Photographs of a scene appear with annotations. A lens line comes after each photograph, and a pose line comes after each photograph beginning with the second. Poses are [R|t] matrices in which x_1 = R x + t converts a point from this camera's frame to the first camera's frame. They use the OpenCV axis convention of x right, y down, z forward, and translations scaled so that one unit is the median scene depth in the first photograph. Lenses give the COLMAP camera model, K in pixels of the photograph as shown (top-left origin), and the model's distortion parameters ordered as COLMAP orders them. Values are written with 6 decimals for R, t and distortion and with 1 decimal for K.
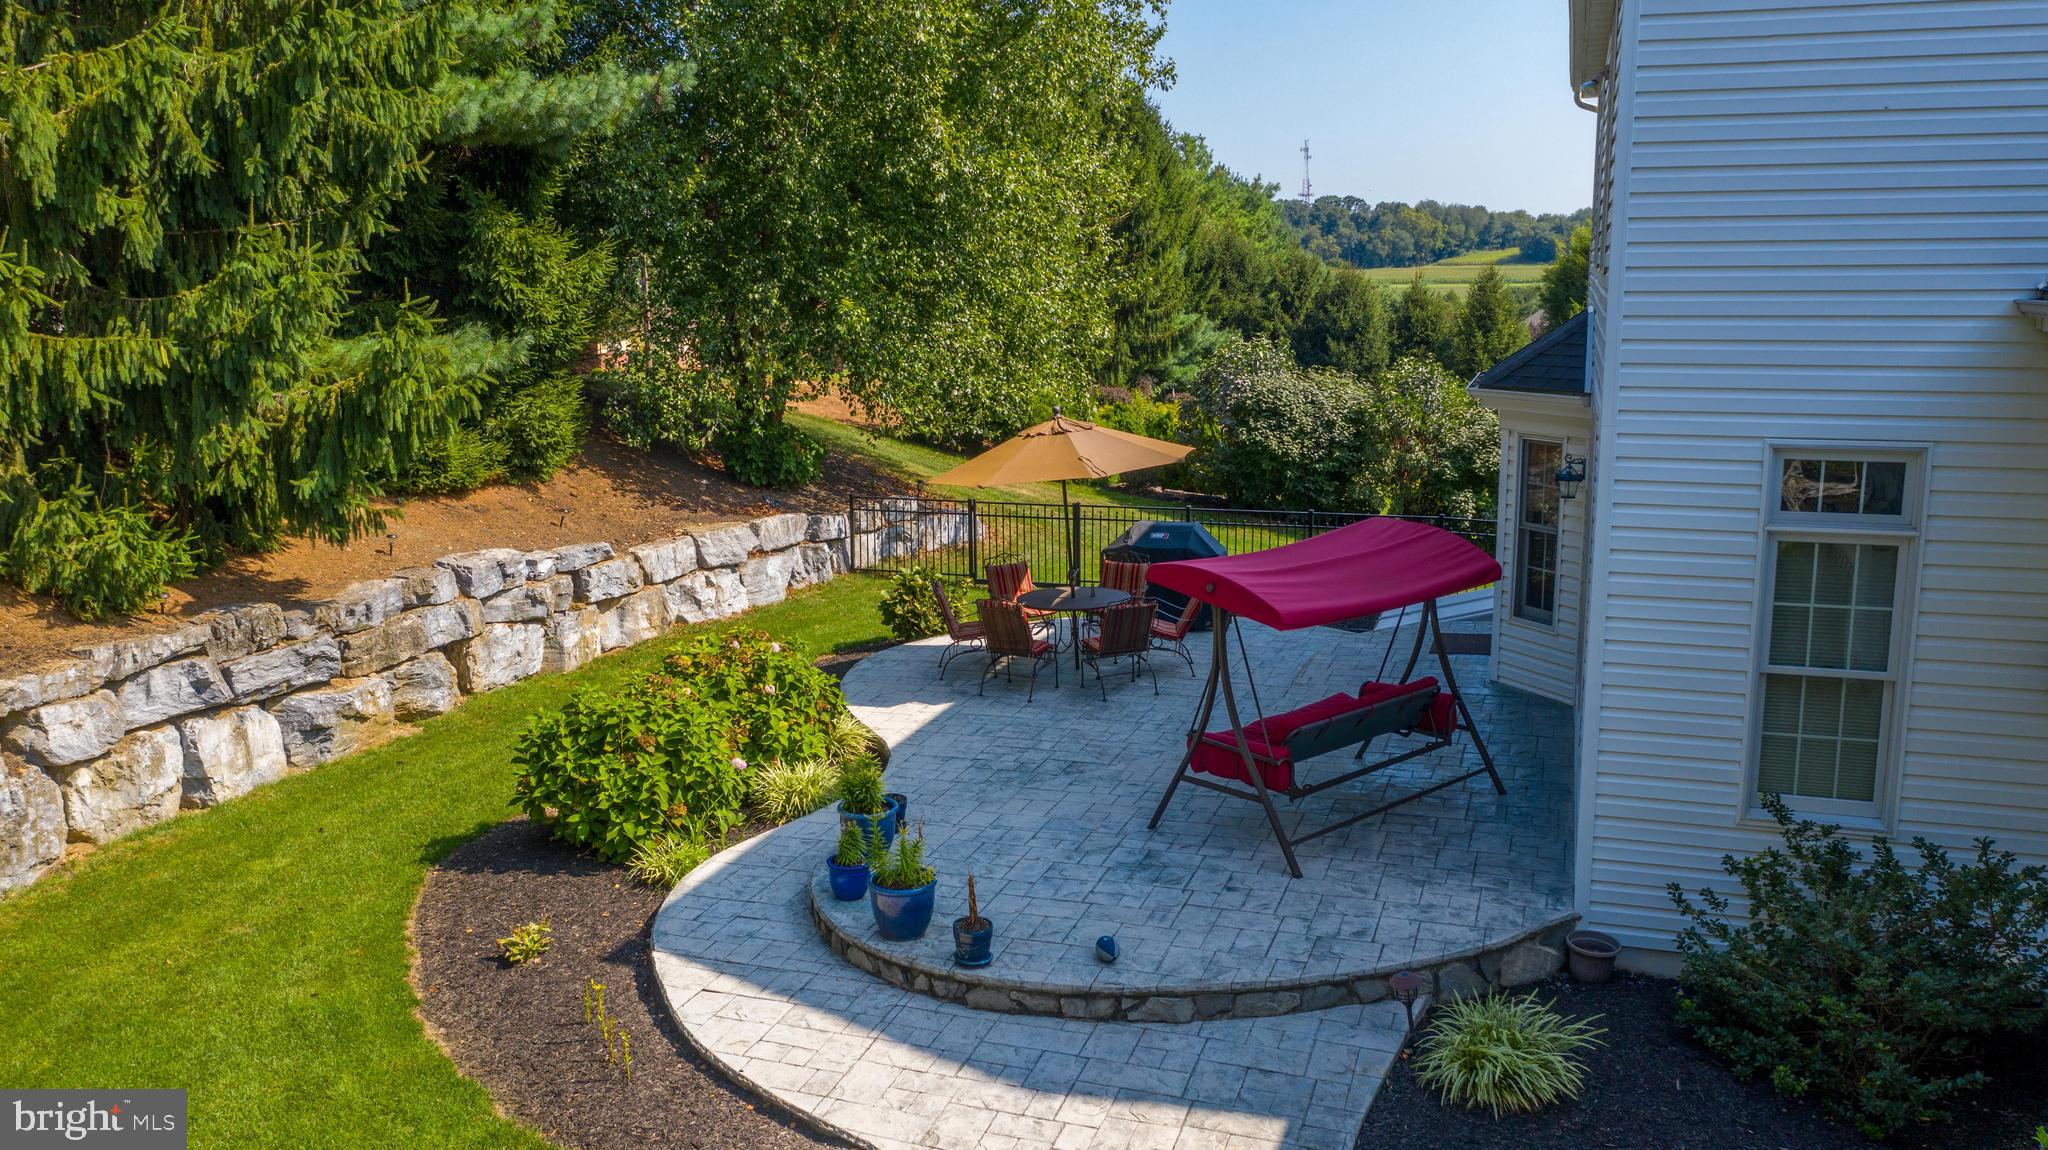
lens RADIAL K [[1602.9, 0, 1024.0], [0, 1602.9, 575.0], [0, 0, 1]] dist [-0.026577, 0.001348]
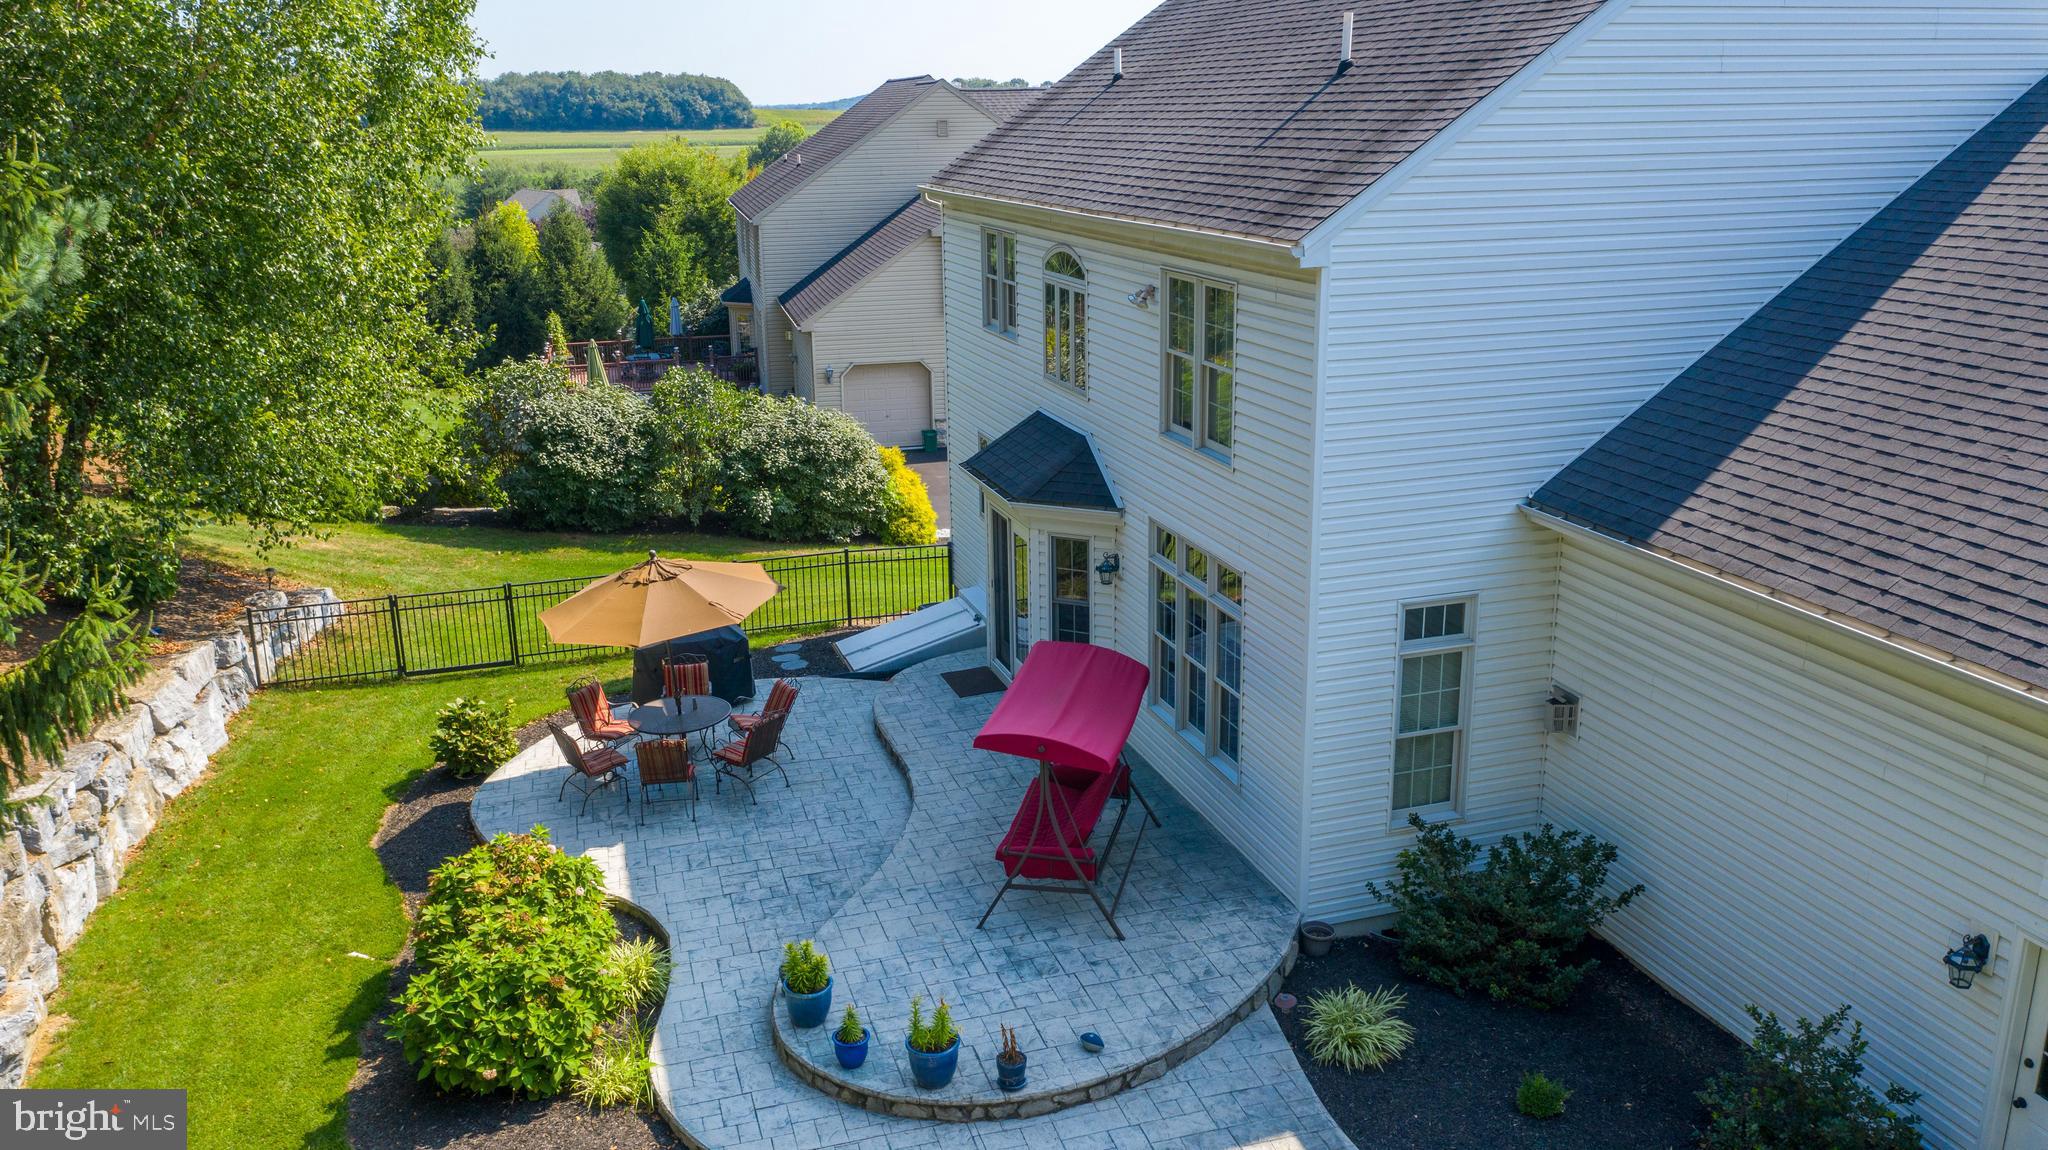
lens RADIAL K [[1602.9, 0, 1024.0], [0, 1602.9, 575.0], [0, 0, 1]] dist [-0.026577, 0.001348]
pose [[0.805410, -0.168365, 0.568302, -0.556218], [0.121263, 0.985333, 0.120059, -0.262568], [-0.580180, -0.027783, 0.814014, -0.059406]]
